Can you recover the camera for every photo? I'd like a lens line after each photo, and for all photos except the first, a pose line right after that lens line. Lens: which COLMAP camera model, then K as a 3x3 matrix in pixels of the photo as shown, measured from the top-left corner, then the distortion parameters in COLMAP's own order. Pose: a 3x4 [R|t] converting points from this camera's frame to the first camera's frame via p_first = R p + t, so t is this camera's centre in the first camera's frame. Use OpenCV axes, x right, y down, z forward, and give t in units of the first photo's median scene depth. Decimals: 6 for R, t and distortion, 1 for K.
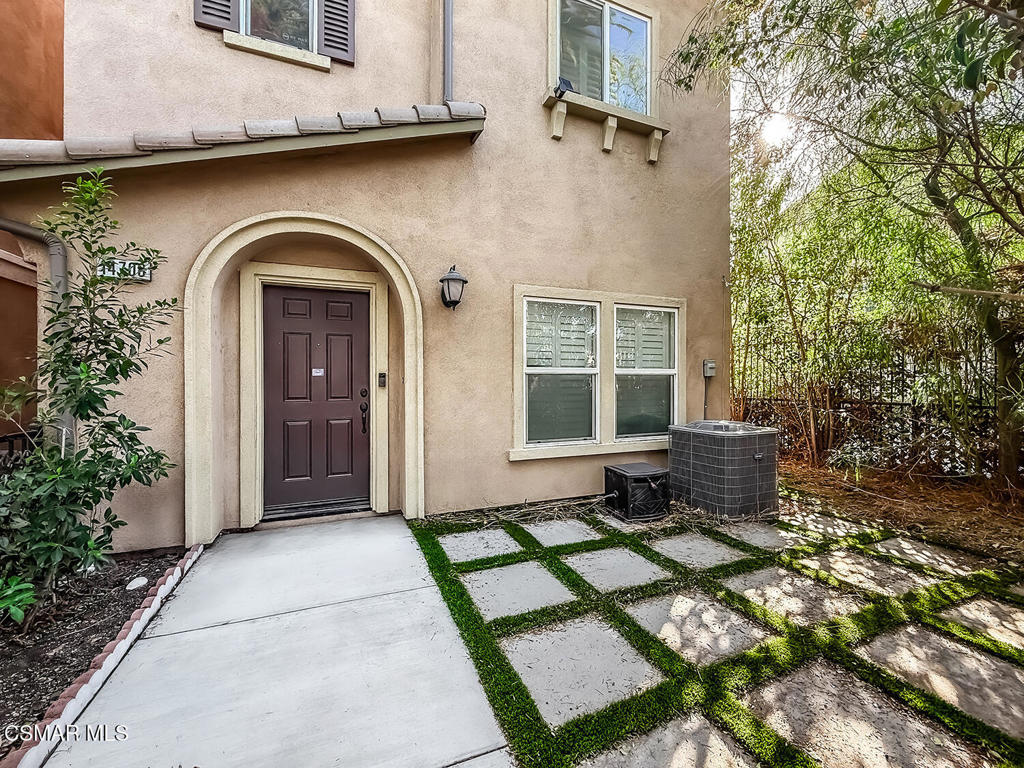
lens RADIAL K [[424.1, 0, 510.0], [0, 424.1, 380.4], [0, 0, 1]] dist [-0.001023, -0.000169]
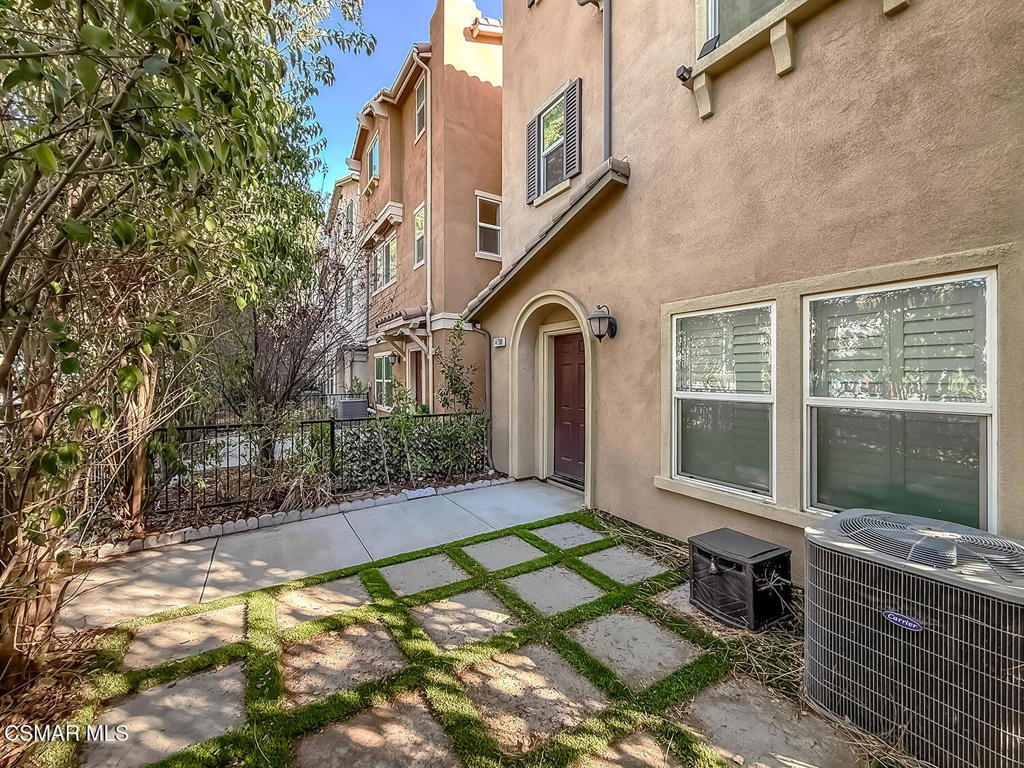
lens RADIAL K [[412.0, 0, 508.4], [0, 412.0, 376.8], [0, 0, 1]] dist [-0.000187, -0.000242]
pose [[0.166359, 0.003766, -0.986058, 0.956757], [-0.004091, 0.999987, 0.003129, -0.070807], [0.986057, 0.003513, 0.166372, 0.548167]]
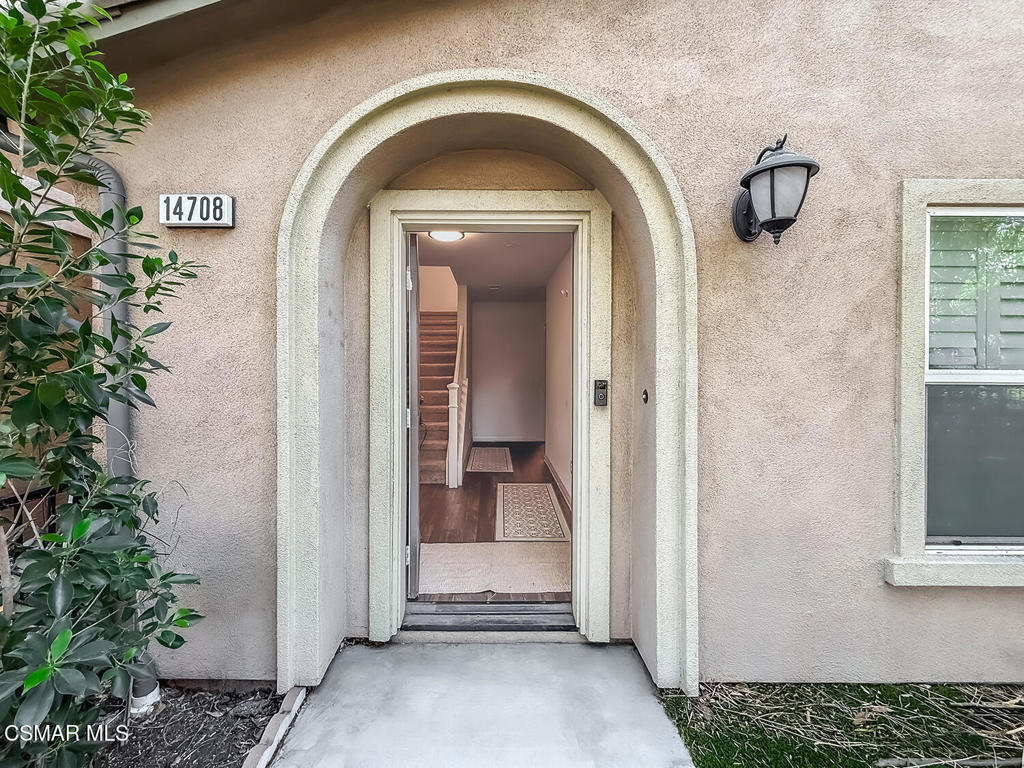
lens RADIAL K [[416.2, 0, 491.8], [0, 416.2, 368.9], [0, 0, 1]] dist [-0.001118, -0.000030]
pose [[0.927624, 0.007575, -0.373439, -0.241918], [-0.005524, 0.999963, 0.006562, -0.035651], [0.373475, -0.004024, 0.927631, 0.485908]]
